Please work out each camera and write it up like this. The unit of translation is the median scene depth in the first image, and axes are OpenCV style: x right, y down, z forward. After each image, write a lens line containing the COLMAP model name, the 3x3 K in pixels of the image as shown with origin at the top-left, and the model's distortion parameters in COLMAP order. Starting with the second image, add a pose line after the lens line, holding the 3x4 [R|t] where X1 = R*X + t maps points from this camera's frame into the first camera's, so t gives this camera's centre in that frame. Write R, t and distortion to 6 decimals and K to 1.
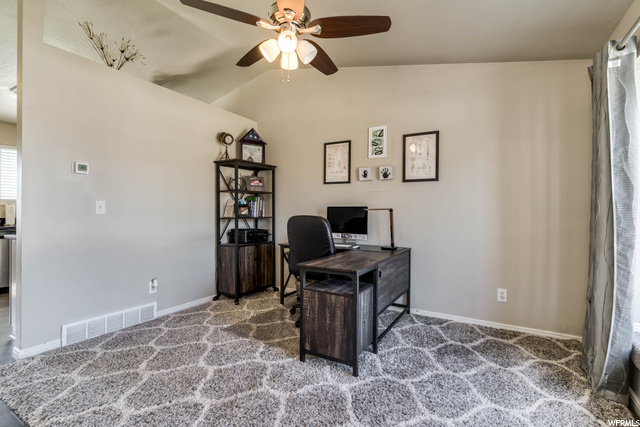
lens RADIAL K [[306.2, 0, 322.1], [0, 306.2, 217.1], [0, 0, 1]] dist [0.000655, -0.000548]
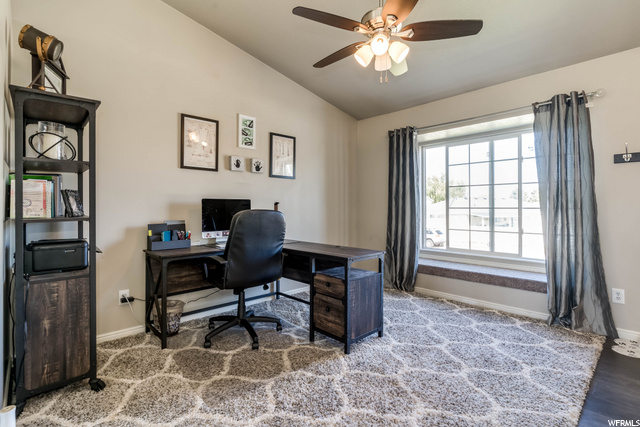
lens RADIAL K [[306.2, 0, 321.2], [0, 306.2, 209.7], [0, 0, 1]] dist [0.000655, -0.000548]
pose [[0.275173, -0.038203, 0.960636, -0.693157], [-0.007673, 0.999091, 0.041931, -0.044720], [-0.961364, -0.018909, 0.274629, 0.516618]]
